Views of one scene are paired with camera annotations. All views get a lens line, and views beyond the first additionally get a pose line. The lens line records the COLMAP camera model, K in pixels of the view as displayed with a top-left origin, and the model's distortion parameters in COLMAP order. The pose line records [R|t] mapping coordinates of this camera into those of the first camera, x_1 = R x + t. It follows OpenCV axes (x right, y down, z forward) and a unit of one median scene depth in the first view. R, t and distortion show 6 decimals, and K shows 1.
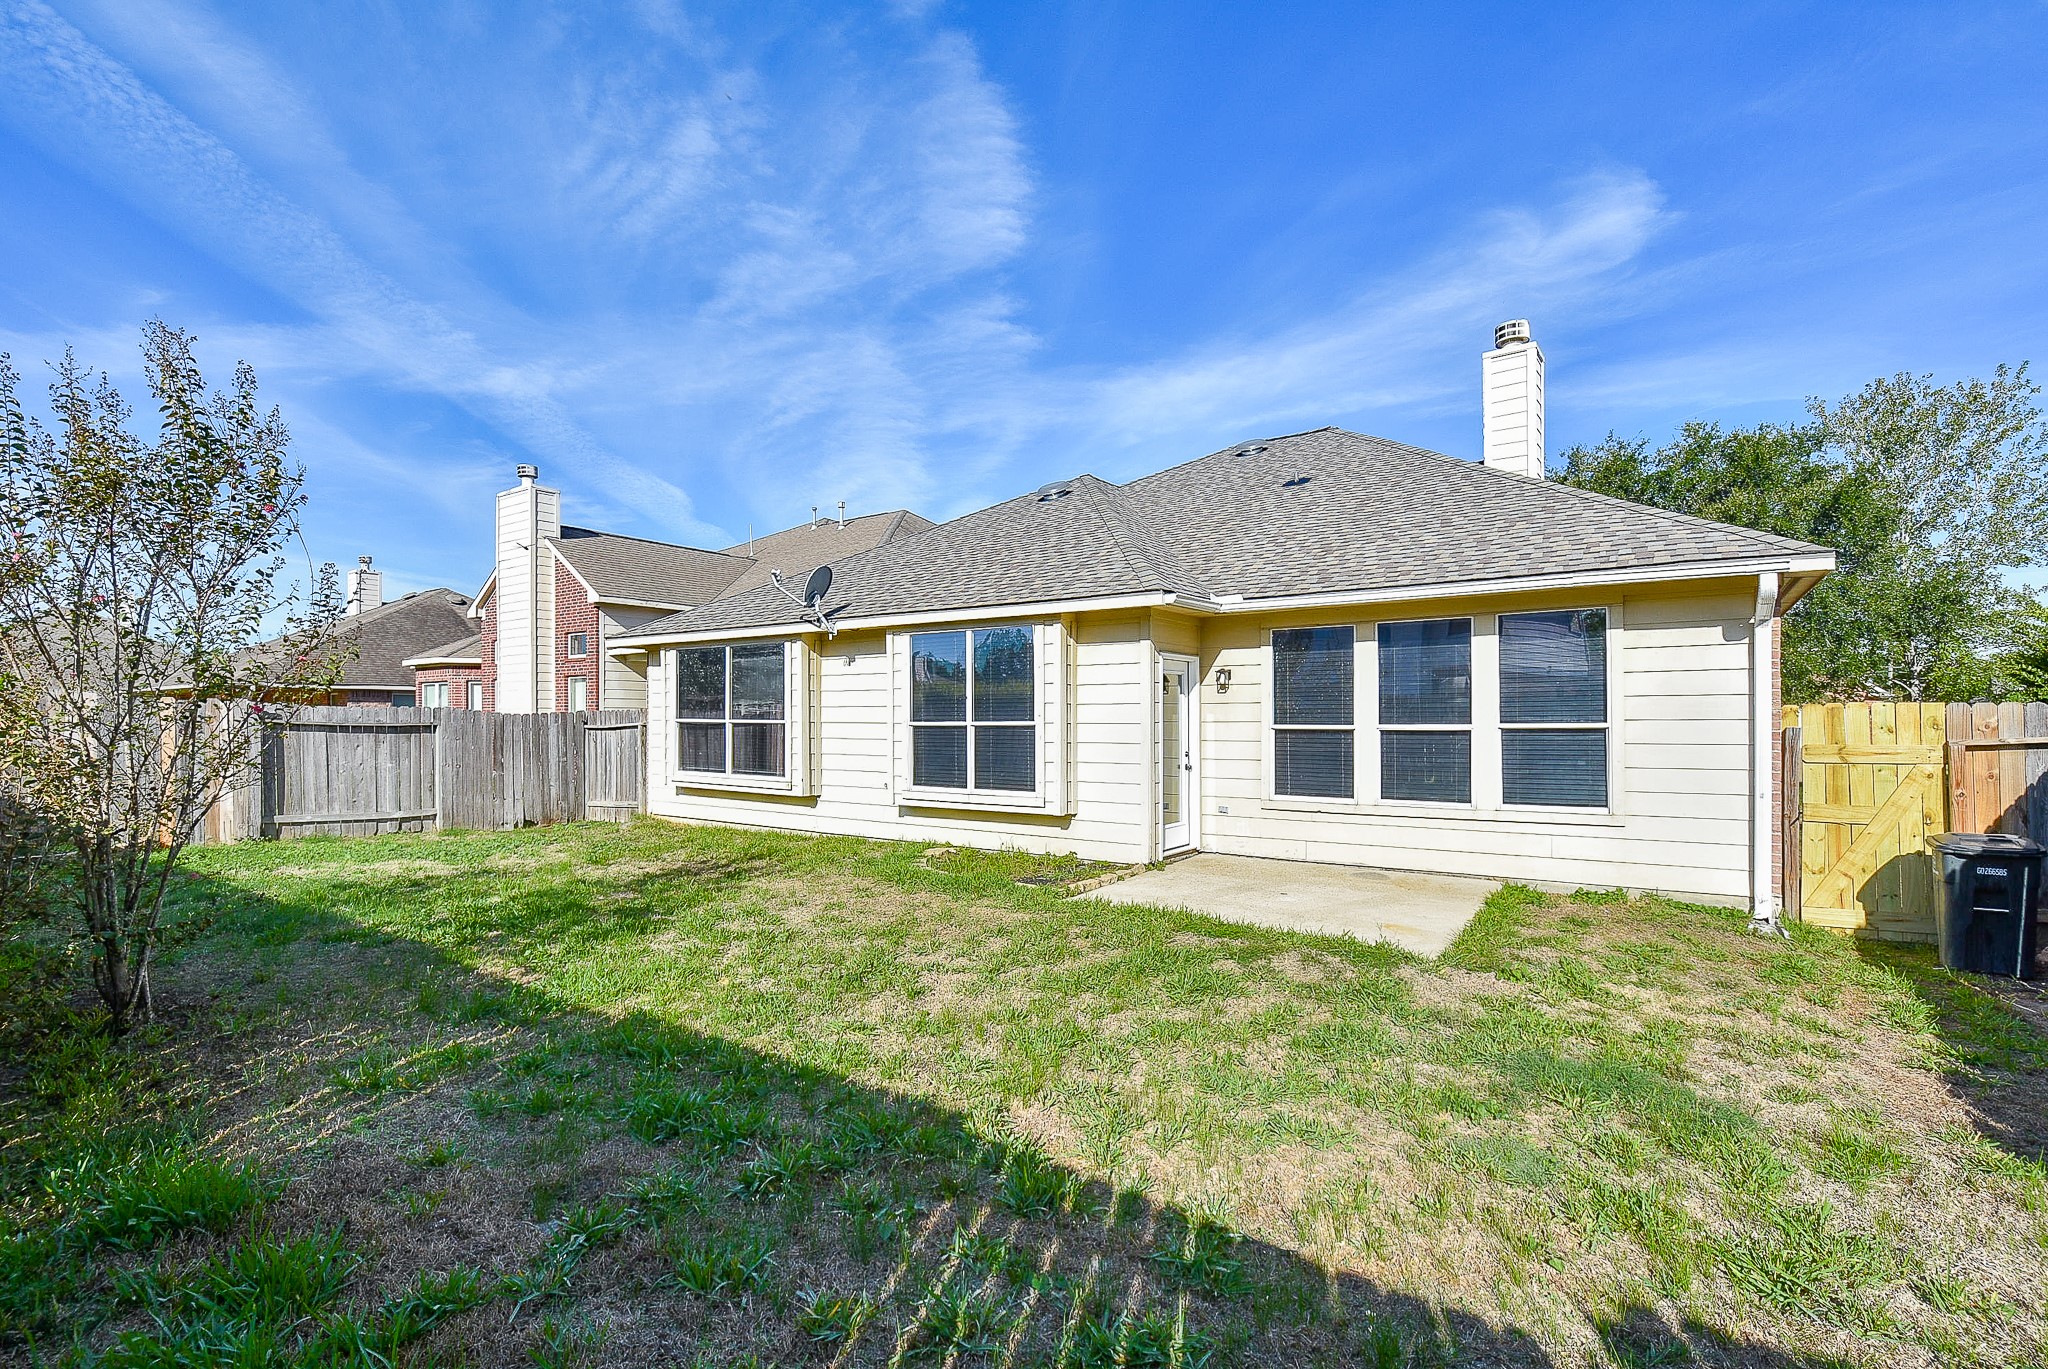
lens RADIAL K [[911.4, 0, 1035.2], [0, 911.4, 688.2], [0, 0, 1]] dist [0.000666, -0.004619]
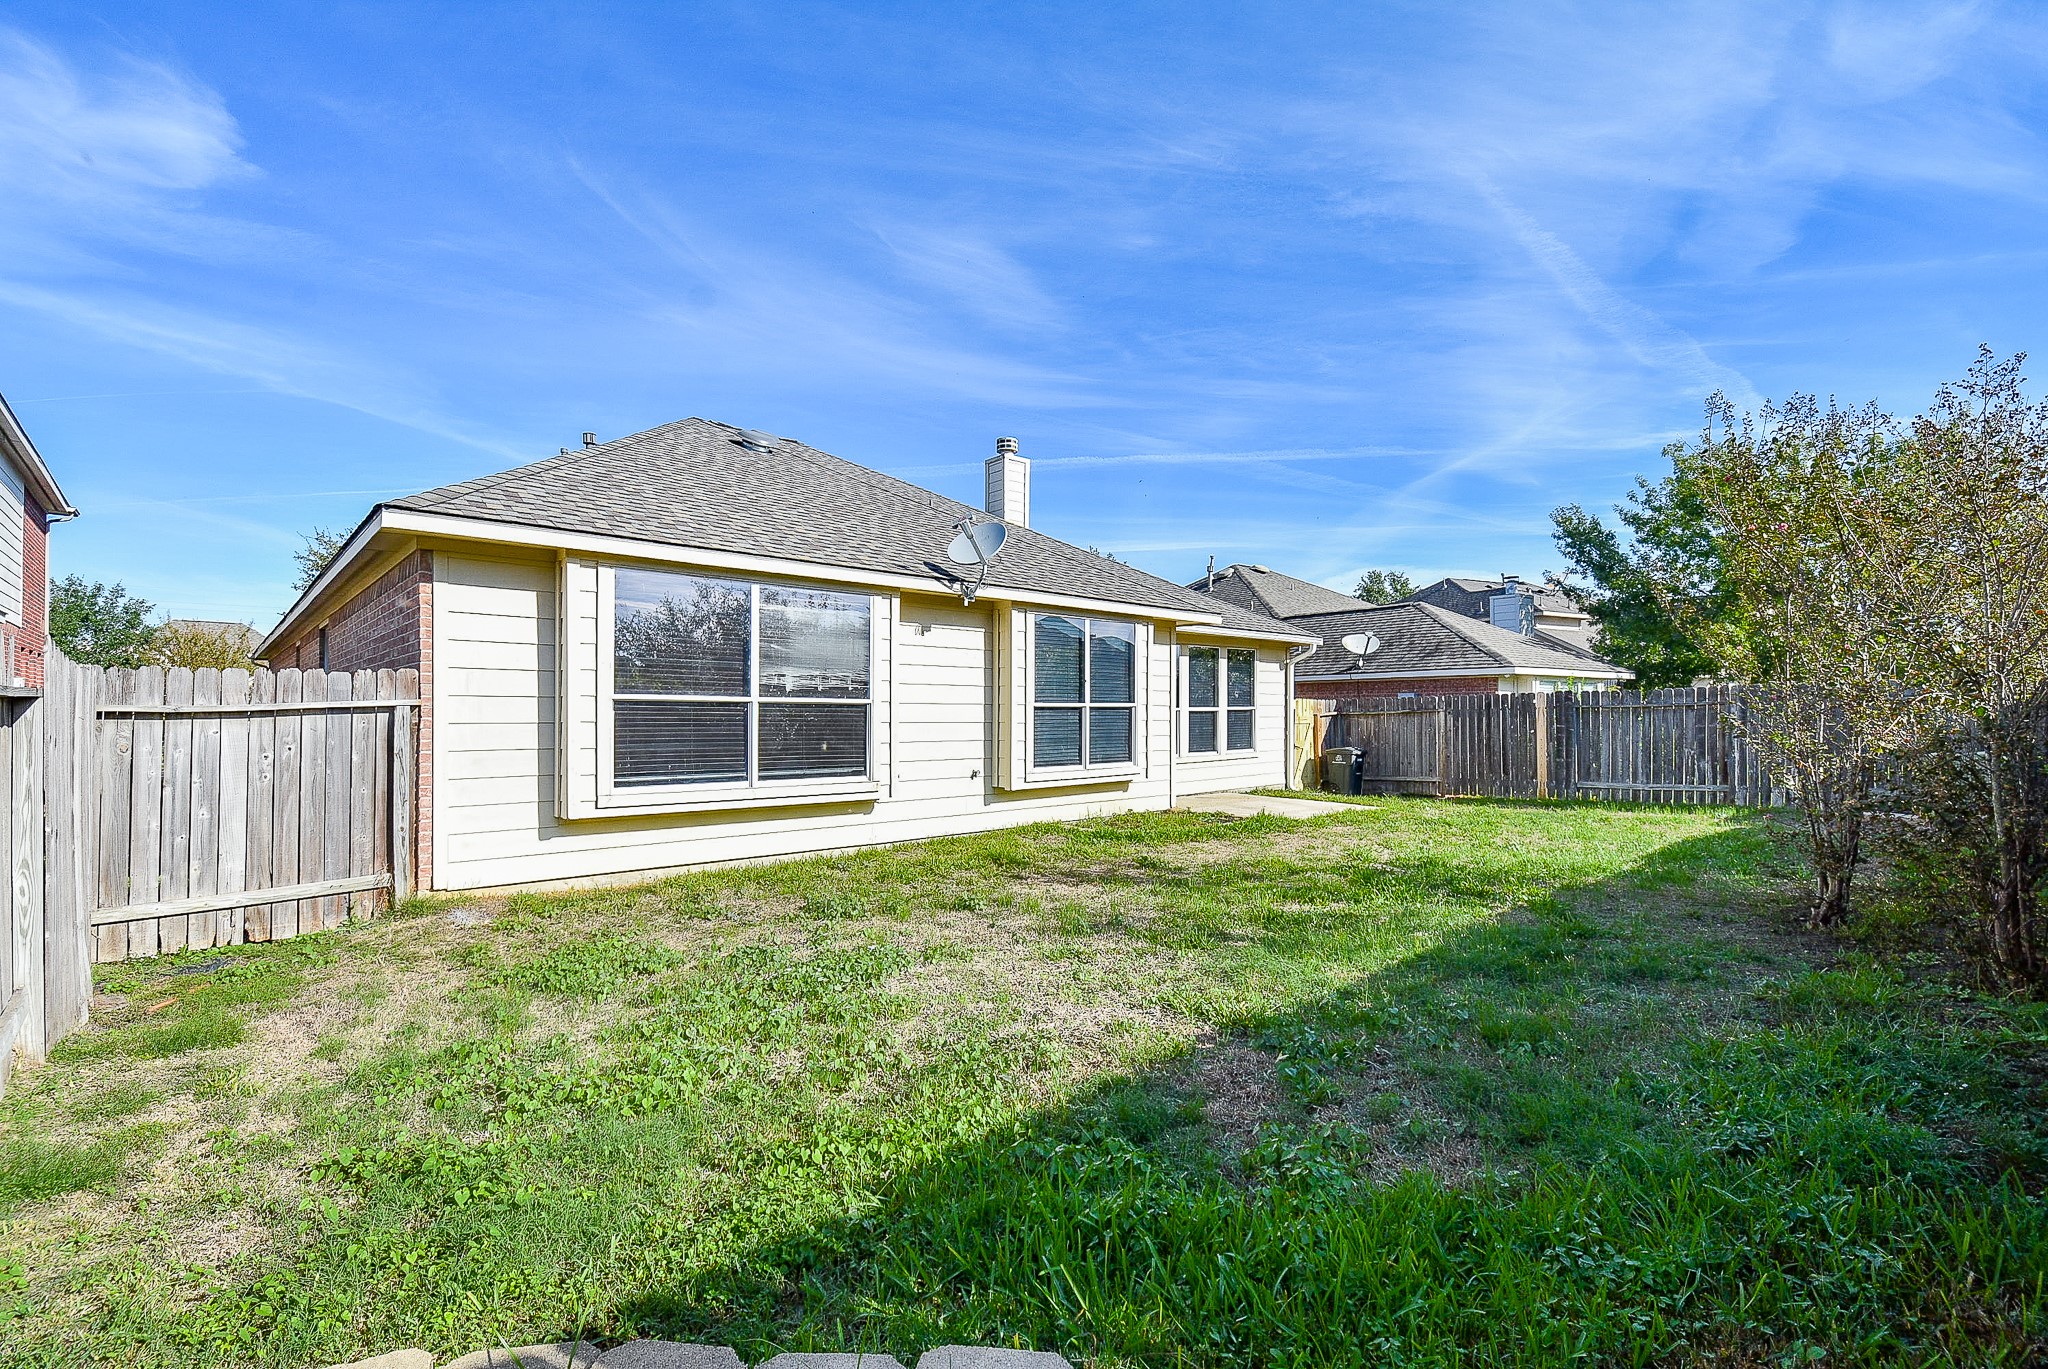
lens RADIAL K [[911.4, 0, 1037.0], [0, 911.4, 701.7], [0, 0, 1]] dist [0.000666, -0.004619]
pose [[0.203755, 0.014657, 0.978912, -1.064901], [-0.031224, 0.999477, -0.008466, 0.042462], [-0.978524, -0.028840, 0.204106, 0.778725]]
